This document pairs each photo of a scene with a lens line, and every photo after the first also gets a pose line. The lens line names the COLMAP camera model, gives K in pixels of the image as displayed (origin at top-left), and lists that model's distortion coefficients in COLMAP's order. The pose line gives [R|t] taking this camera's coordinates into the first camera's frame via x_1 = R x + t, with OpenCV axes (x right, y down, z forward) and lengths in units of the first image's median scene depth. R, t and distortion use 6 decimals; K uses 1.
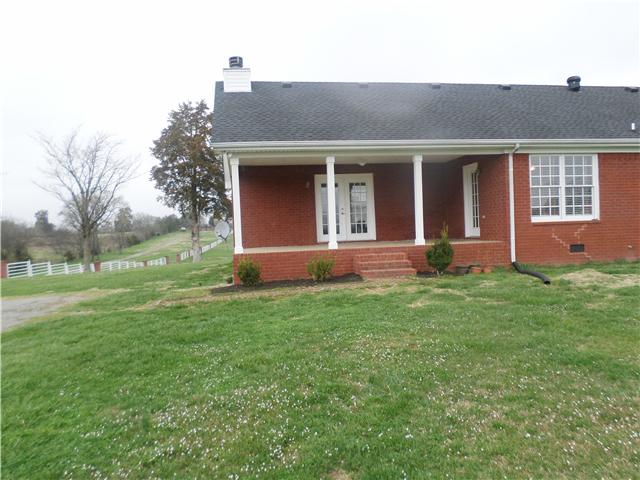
lens RADIAL K [[488.4, 0, 320.0], [0, 488.4, 240.0], [0, 0, 1]] dist [-0.011602, -0.001850]
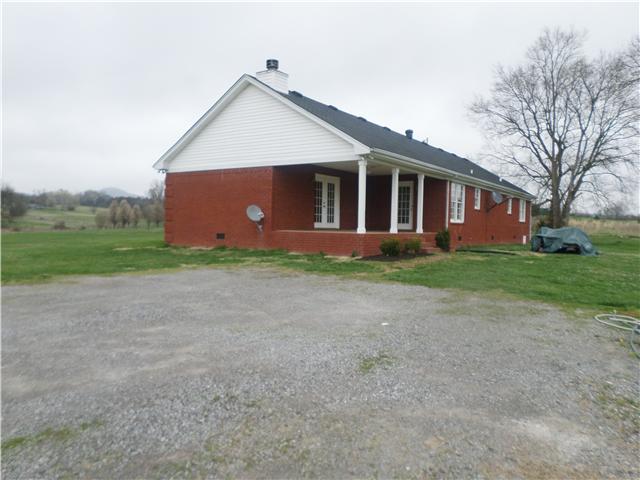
lens RADIAL K [[488.4, 0, 320.0], [0, 488.4, 240.0], [0, 0, 1]] dist [-0.011602, -0.001850]
pose [[0.667269, 0.027237, 0.744318, -0.917817], [-0.032401, 0.999447, -0.007527, 0.042974], [-0.744111, -0.019094, 0.667783, 0.168771]]
